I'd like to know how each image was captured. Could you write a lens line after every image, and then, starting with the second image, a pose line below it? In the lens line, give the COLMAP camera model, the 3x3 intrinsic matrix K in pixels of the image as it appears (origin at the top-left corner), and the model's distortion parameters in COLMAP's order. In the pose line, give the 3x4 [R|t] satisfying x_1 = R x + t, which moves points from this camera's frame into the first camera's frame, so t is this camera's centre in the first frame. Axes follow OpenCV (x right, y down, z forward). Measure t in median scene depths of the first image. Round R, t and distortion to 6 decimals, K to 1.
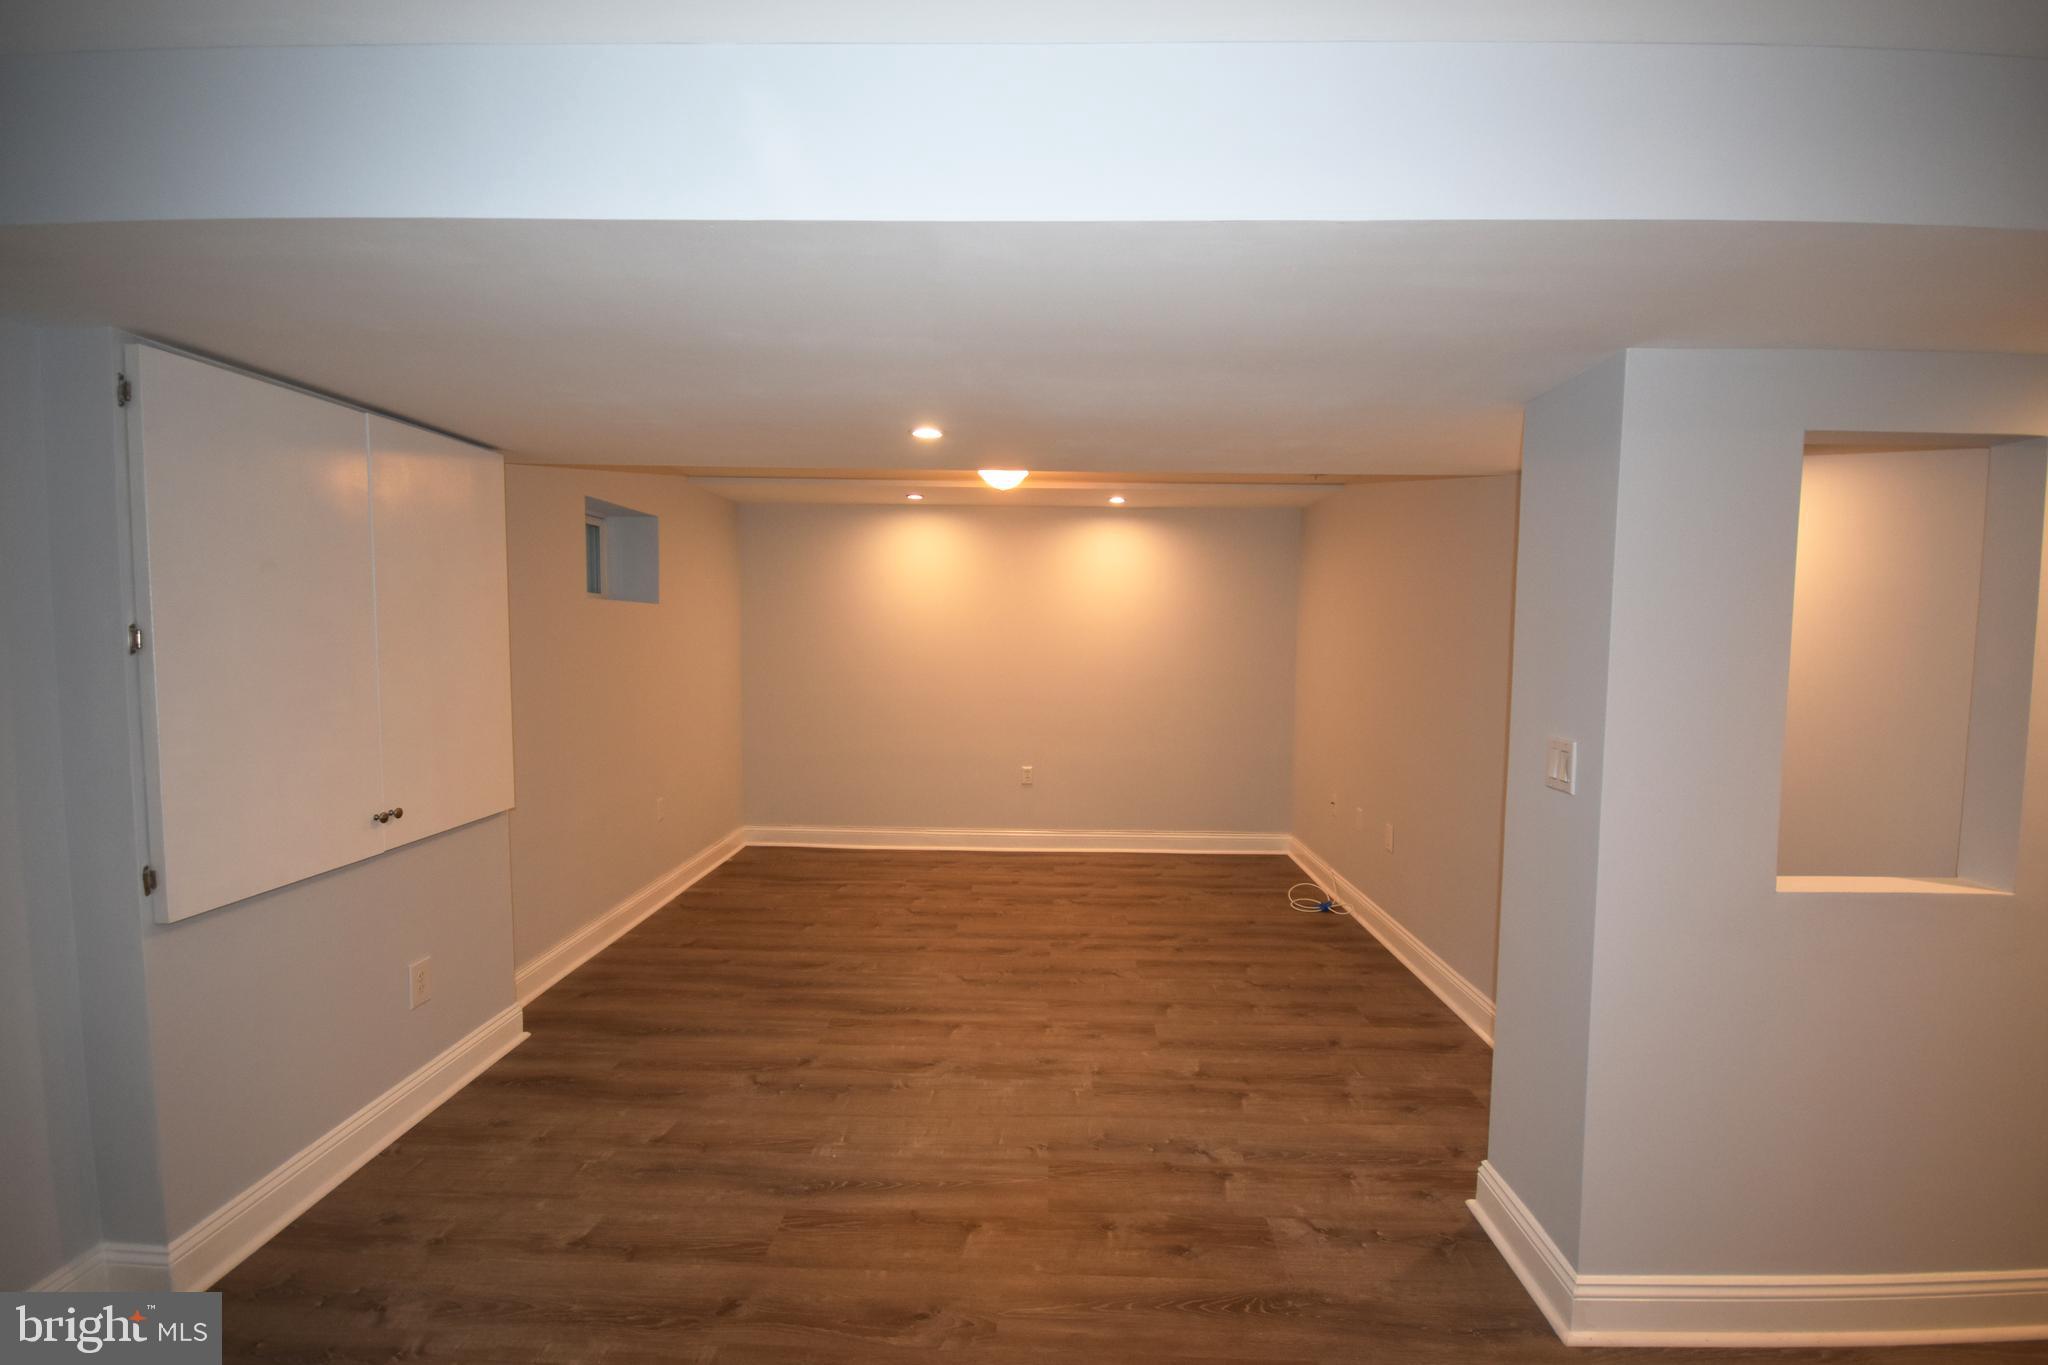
lens RADIAL K [[904.3, 0, 1024.0], [0, 904.3, 684.9], [0, 0, 1]] dist [-0.003327, -0.000816]
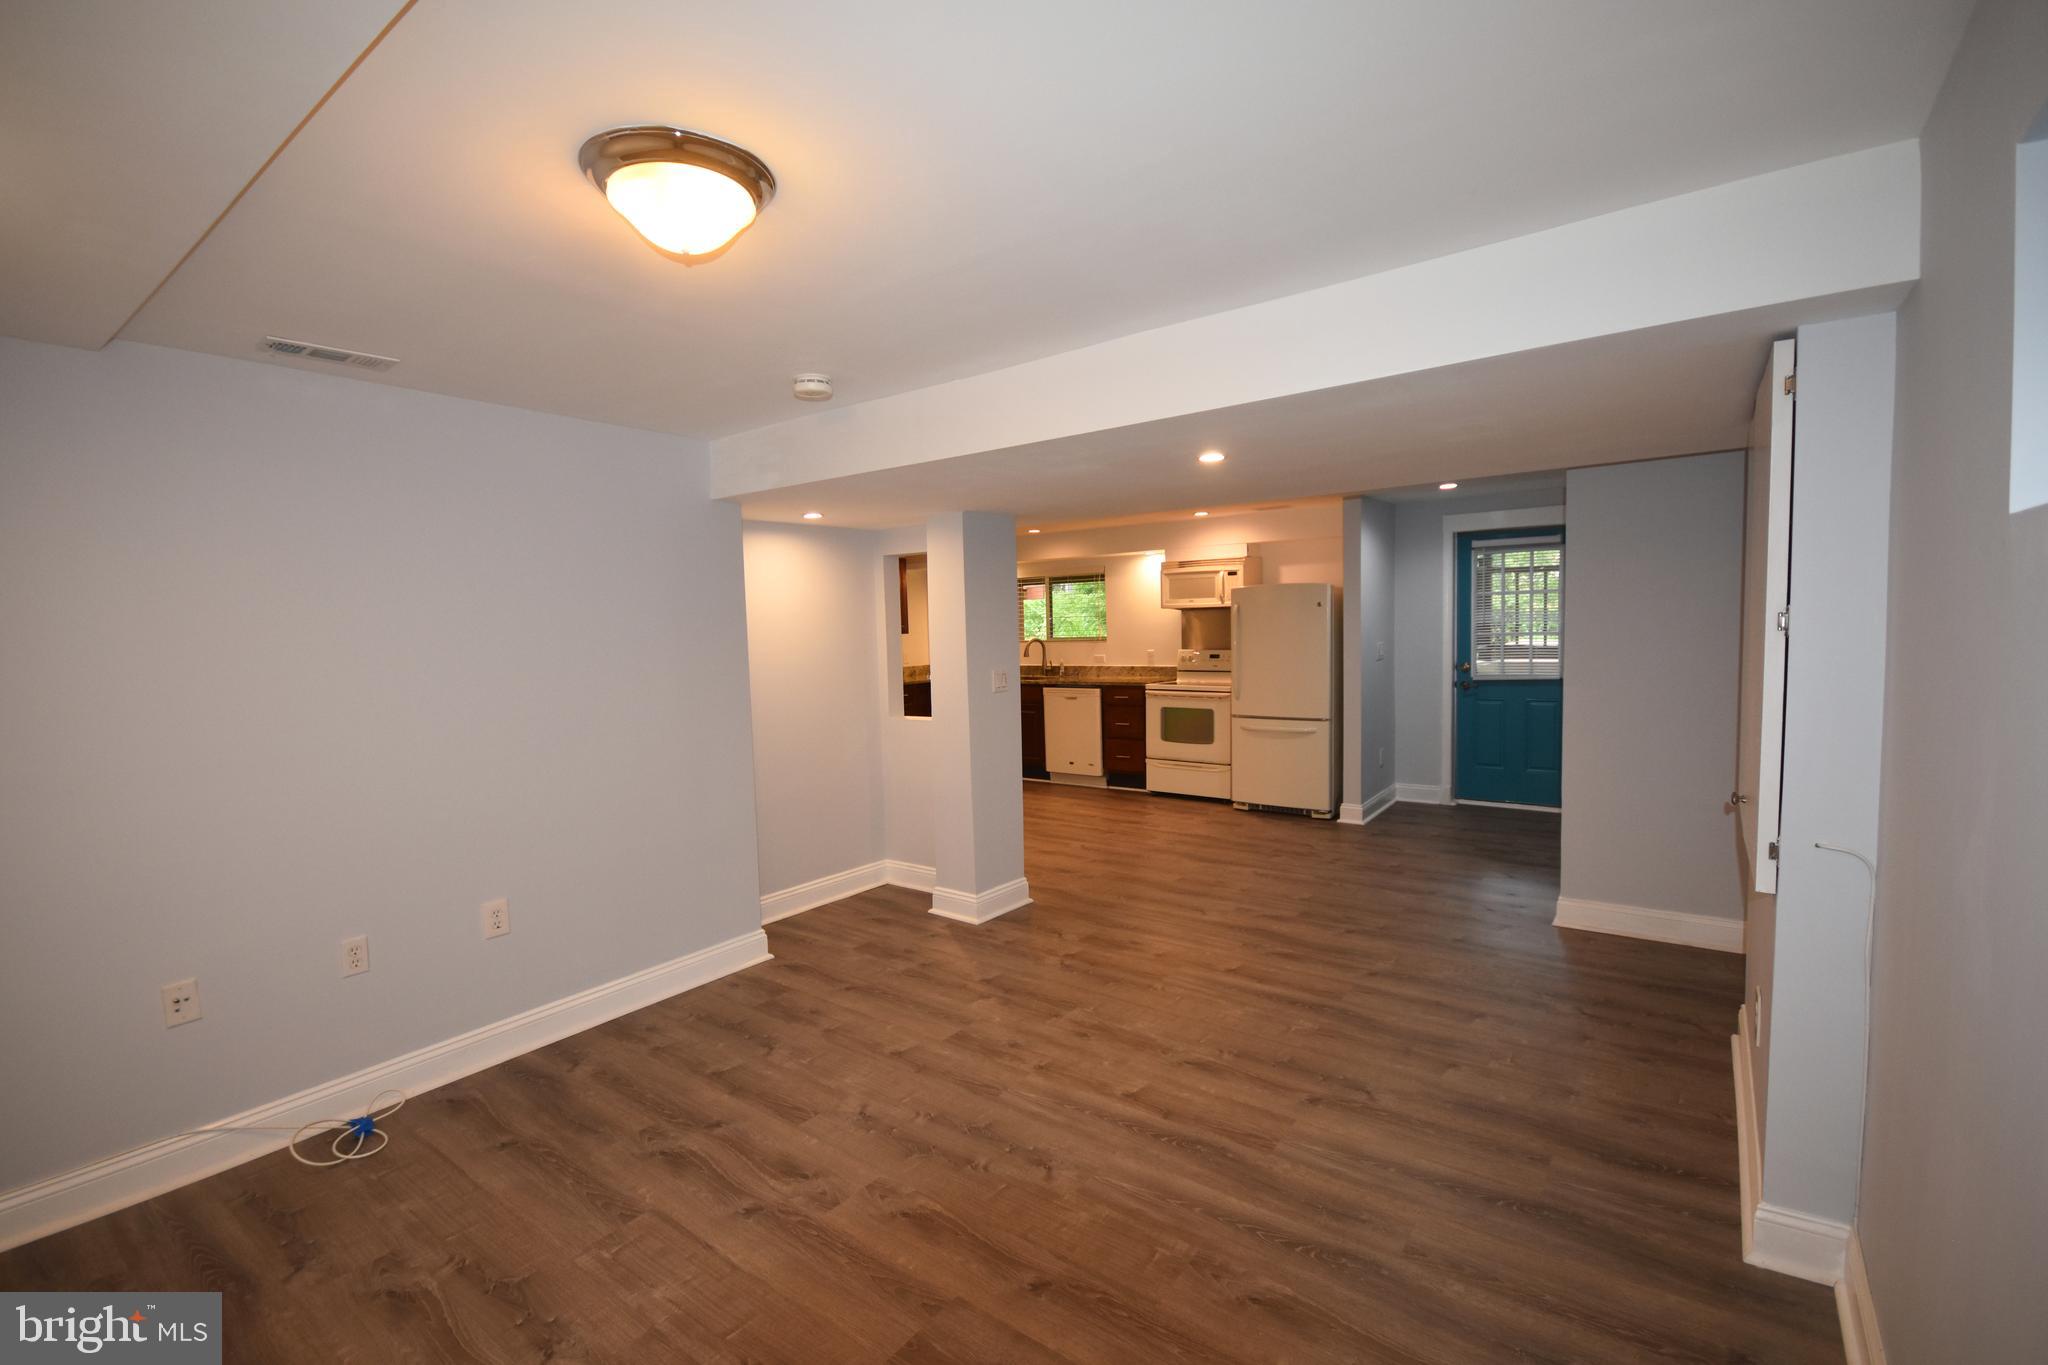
lens RADIAL K [[904.3, 0, 1036.8], [0, 904.3, 669.8], [0, 0, 1]] dist [-0.003327, -0.000816]
pose [[-0.826329, -0.015710, 0.562968, -0.505533], [0.054574, 0.992673, 0.107807, -0.118530], [-0.560537, 0.119807, -0.819417, 1.810223]]
